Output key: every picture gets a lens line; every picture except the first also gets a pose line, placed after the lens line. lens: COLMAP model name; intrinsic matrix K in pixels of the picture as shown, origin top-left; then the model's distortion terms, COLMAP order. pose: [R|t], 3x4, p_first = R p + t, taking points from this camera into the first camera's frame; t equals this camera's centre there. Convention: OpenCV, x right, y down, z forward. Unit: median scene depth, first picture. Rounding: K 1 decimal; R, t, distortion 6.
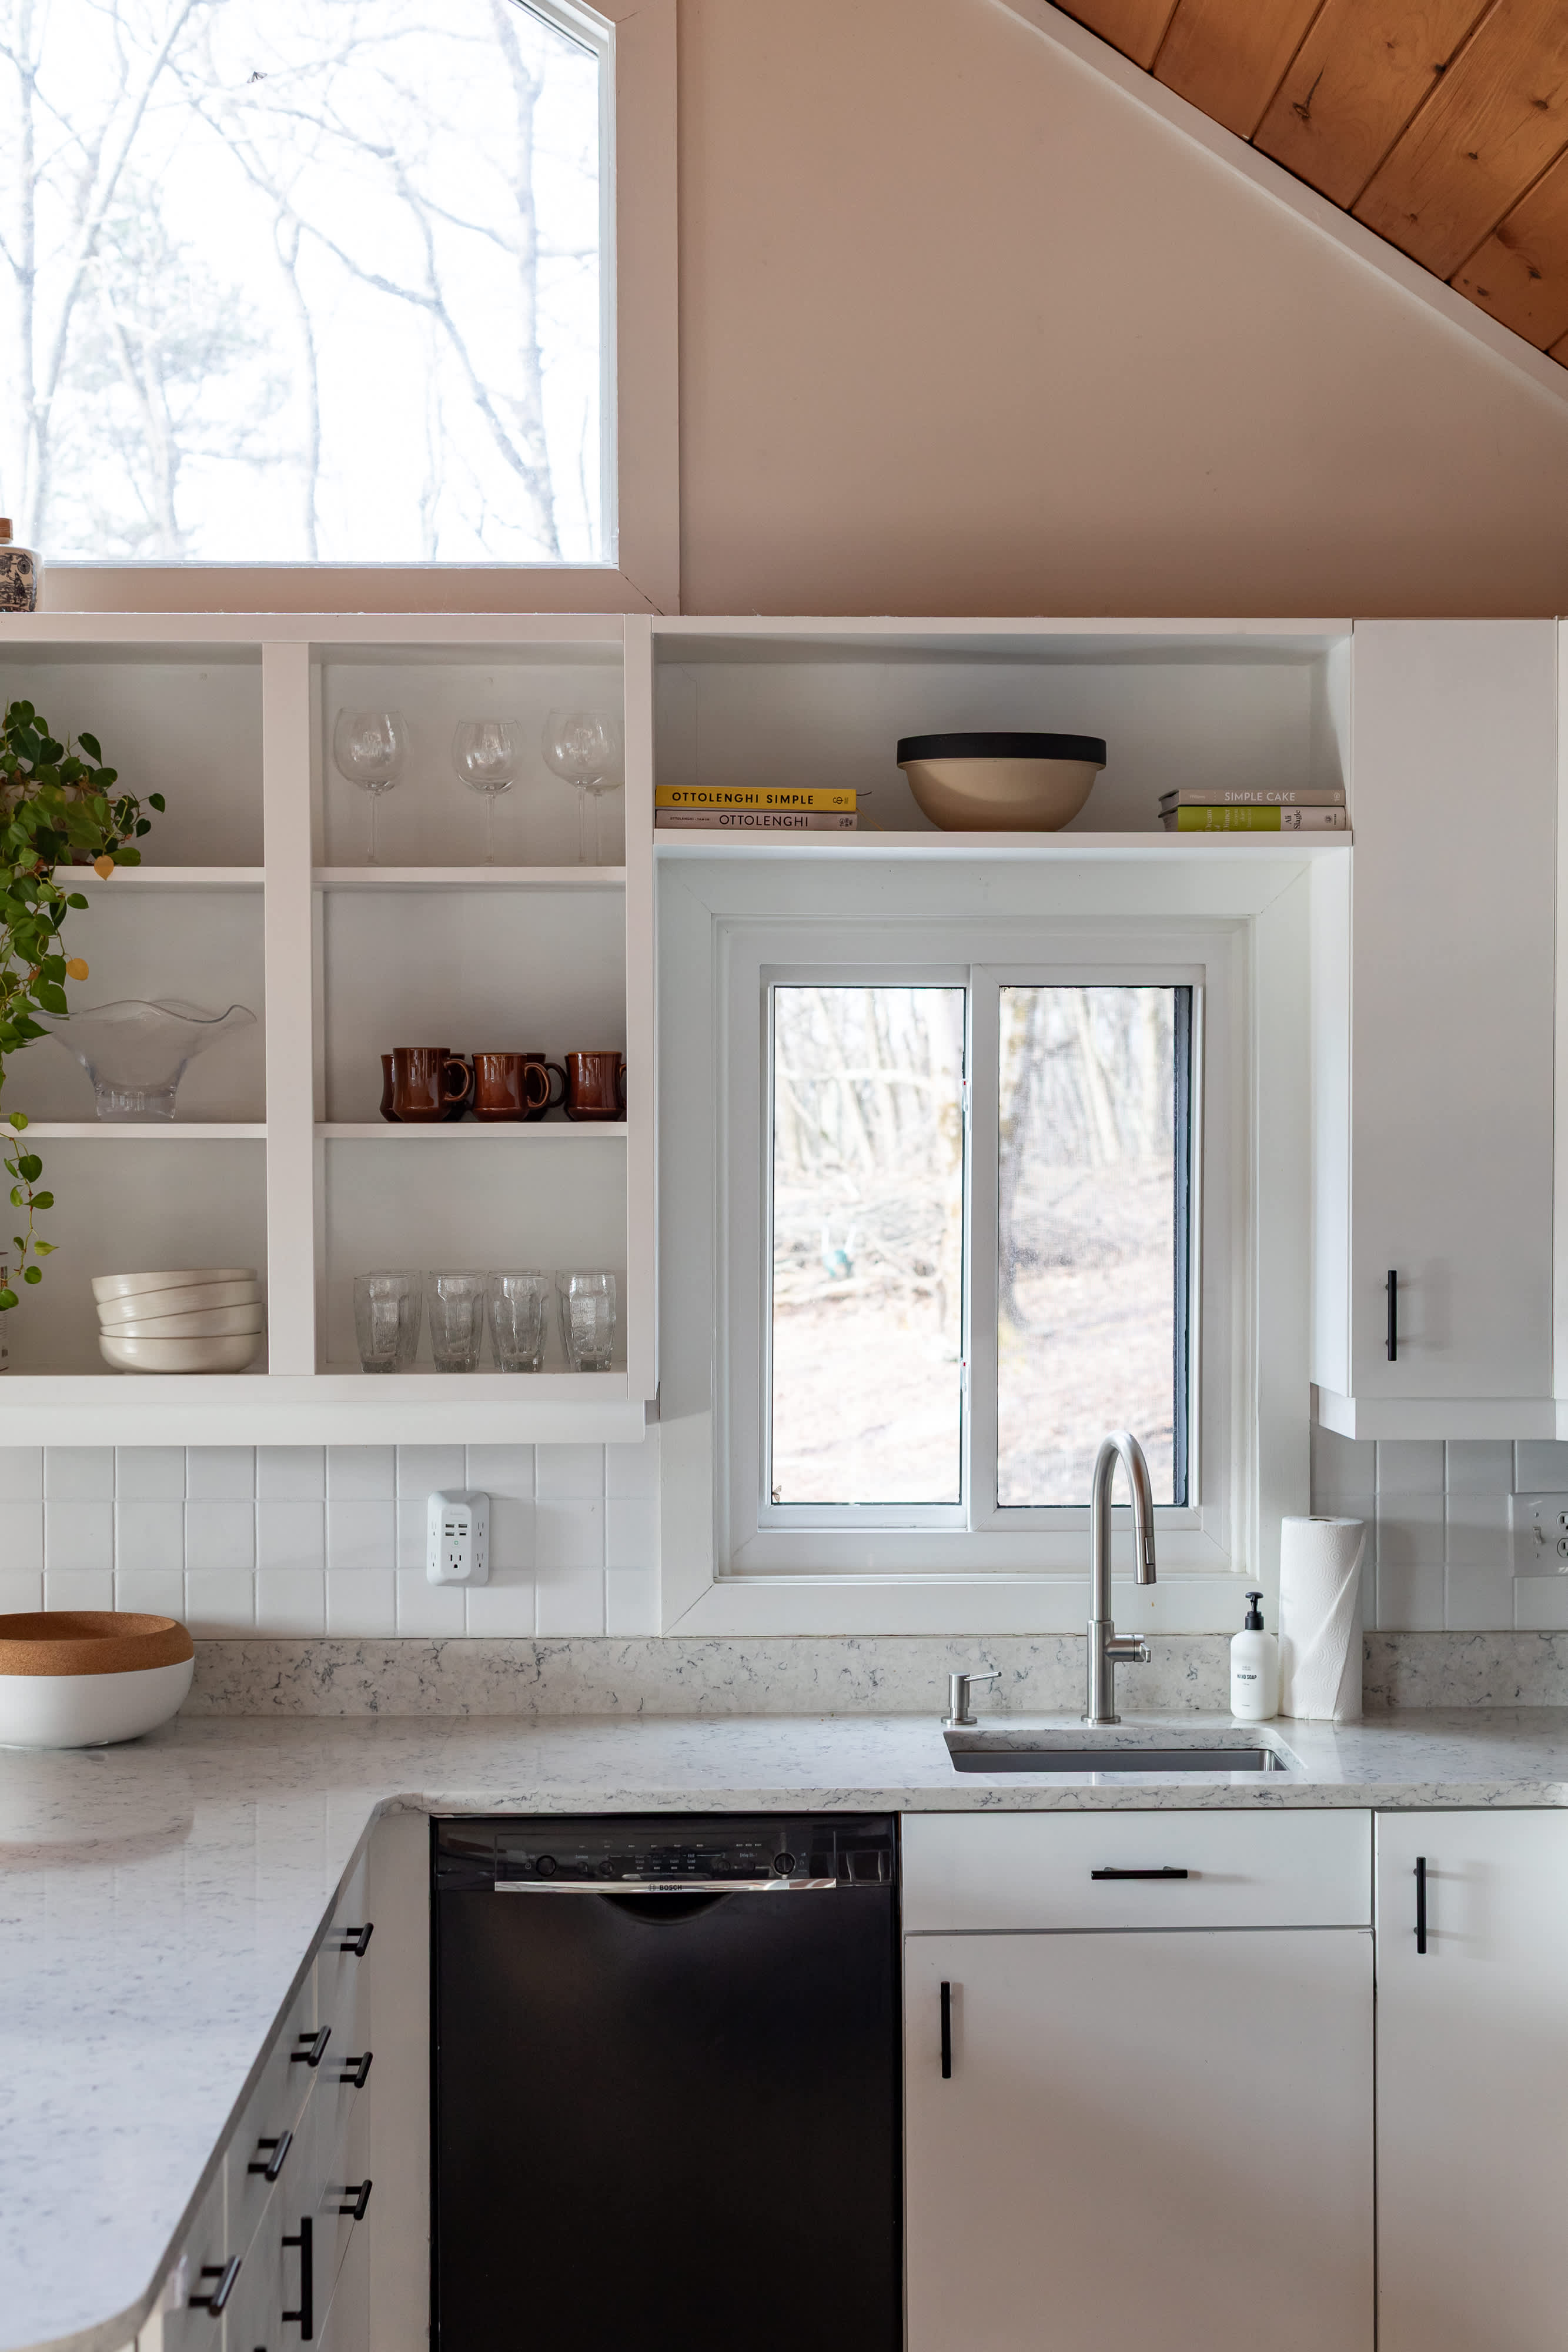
lens RADIAL K [[3570.5, 0, 800.3], [0, 3570.5, 1191.8], [0, 0, 1]] dist [0.040686, 0.000000]
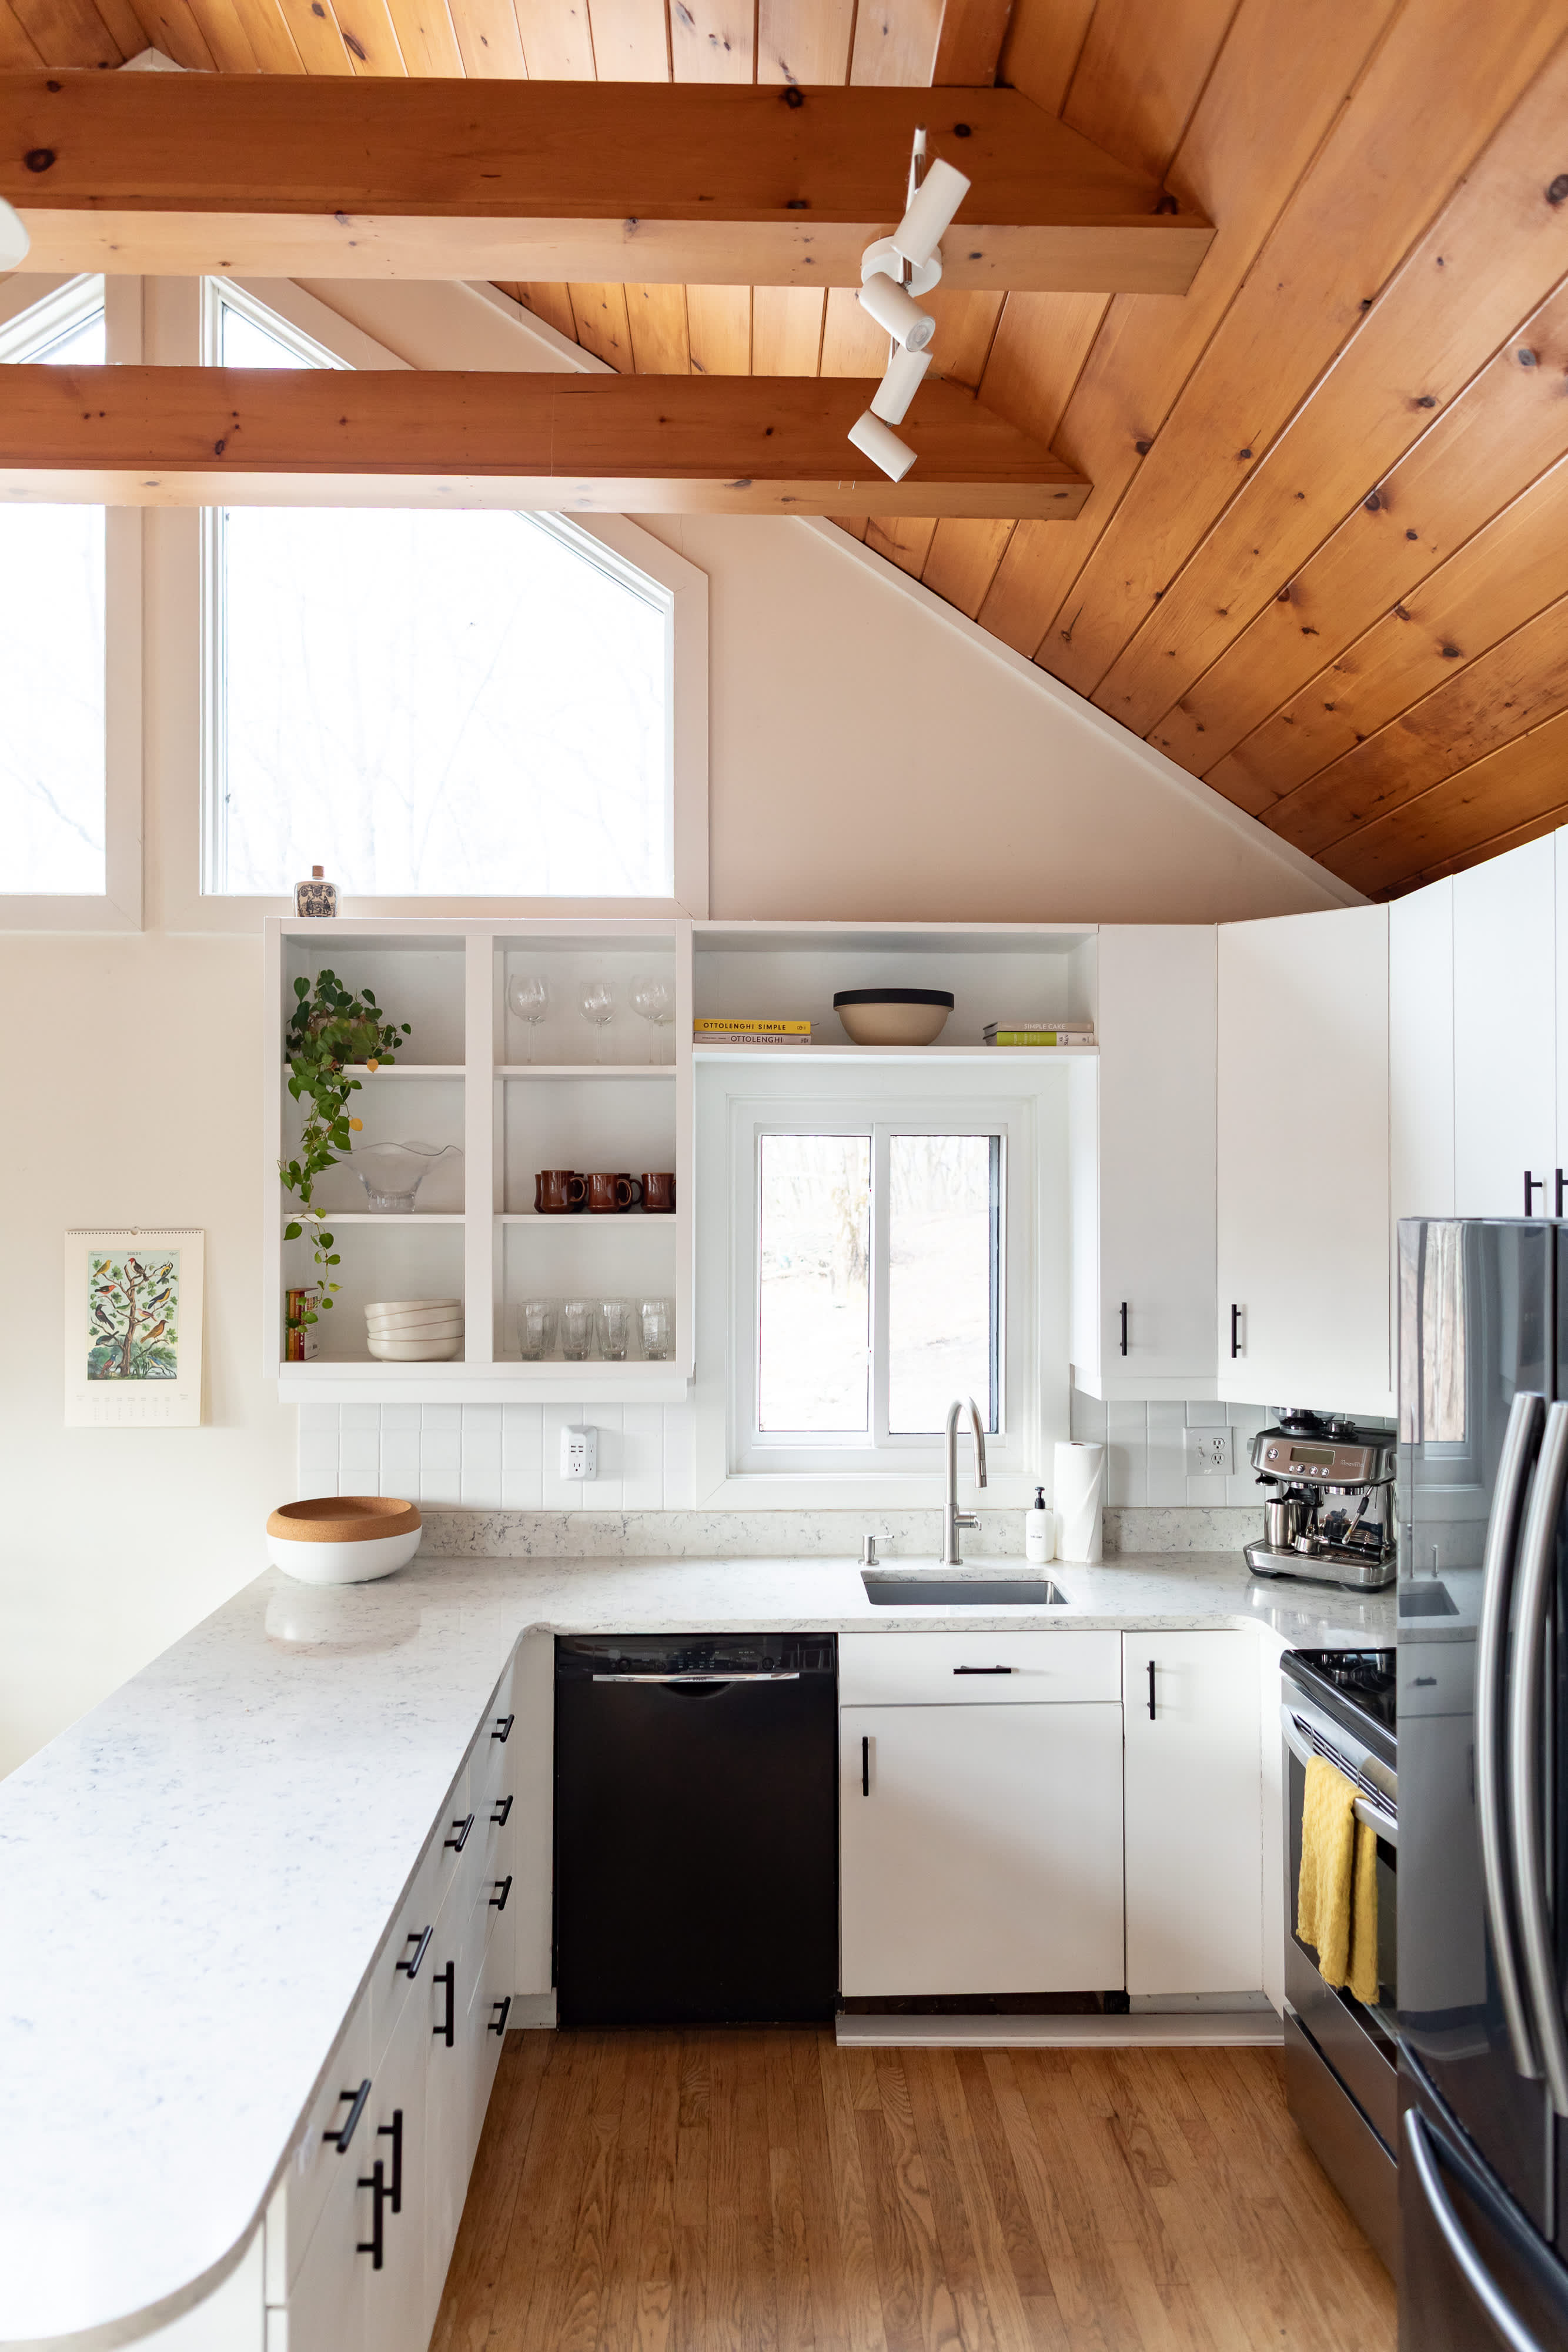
lens RADIAL K [[1602.6, 0, 785.1], [0, 1602.6, 1157.2], [0, 0, 1]] dist [0.002798, -0.001256]
pose [[0.999935, 0.002204, 0.011183, -0.005036], [-0.001715, 0.999049, -0.043562, -0.013383], [-0.011268, 0.043540, 0.998988, 0.228943]]
